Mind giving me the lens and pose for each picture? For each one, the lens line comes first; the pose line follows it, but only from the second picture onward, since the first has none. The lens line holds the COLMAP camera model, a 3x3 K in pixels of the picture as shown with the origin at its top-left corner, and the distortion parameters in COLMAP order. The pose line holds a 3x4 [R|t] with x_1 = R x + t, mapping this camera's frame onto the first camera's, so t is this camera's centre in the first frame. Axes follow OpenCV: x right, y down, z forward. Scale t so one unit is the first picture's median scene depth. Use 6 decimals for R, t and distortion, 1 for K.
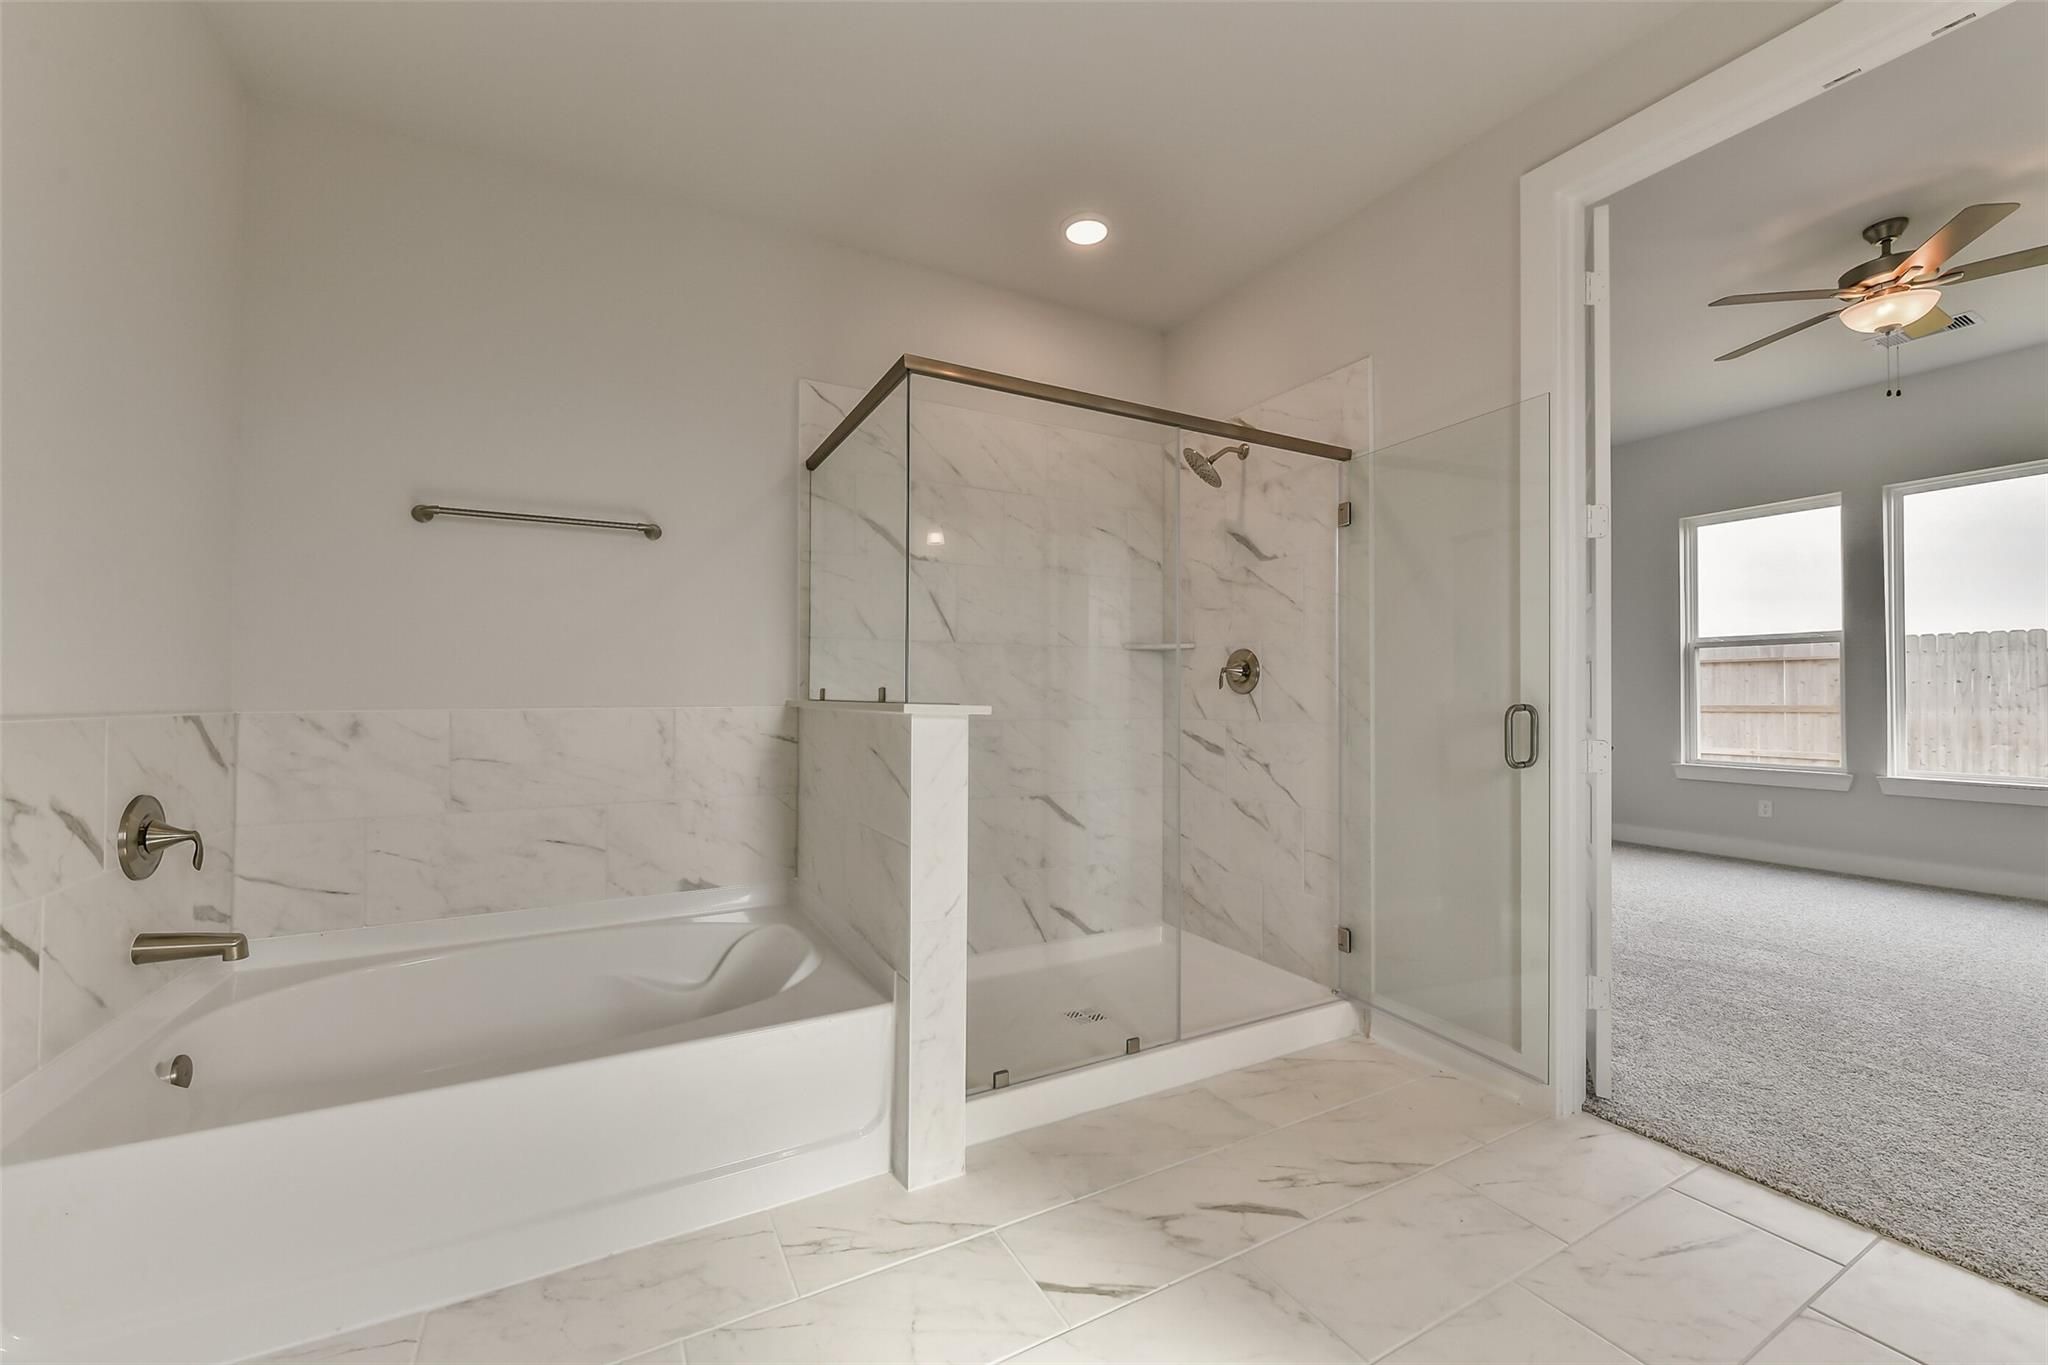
lens RADIAL K [[804.9, 0, 1029.1], [0, 804.9, 685.4], [0, 0, 1]] dist [-0.008387, -0.000106]
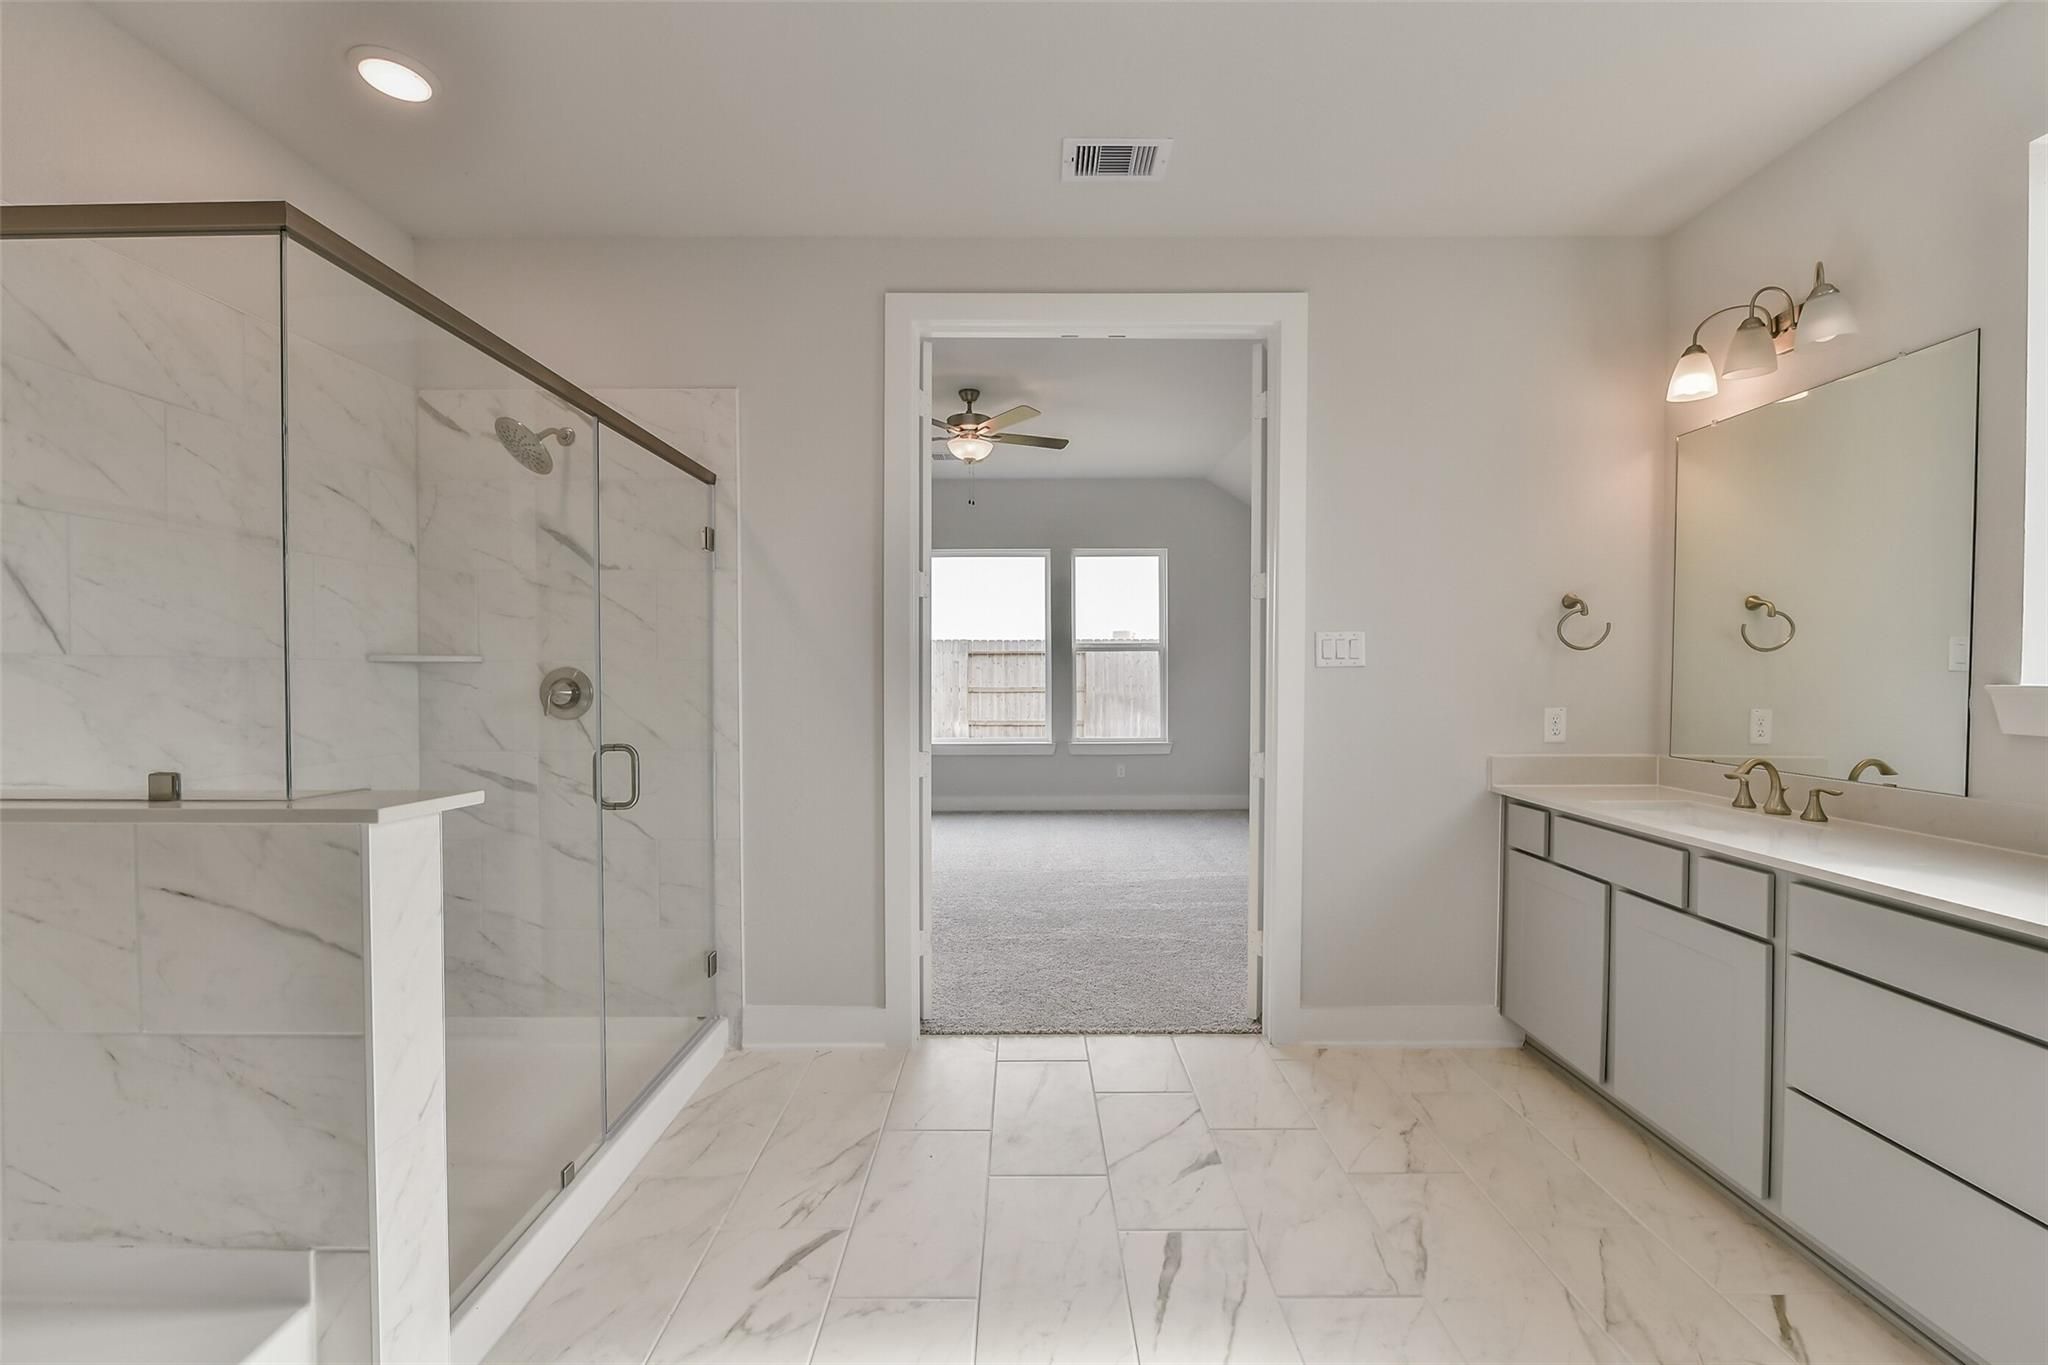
lens RADIAL K [[804.9, 0, 1029.1], [0, 804.9, 685.4], [0, 0, 1]] dist [-0.008387, -0.000106]
pose [[0.475889, -0.016046, 0.879359, -0.293940], [-0.011004, 0.999647, 0.024196, -0.060304], [-0.879437, -0.021191, 0.475544, 0.176512]]
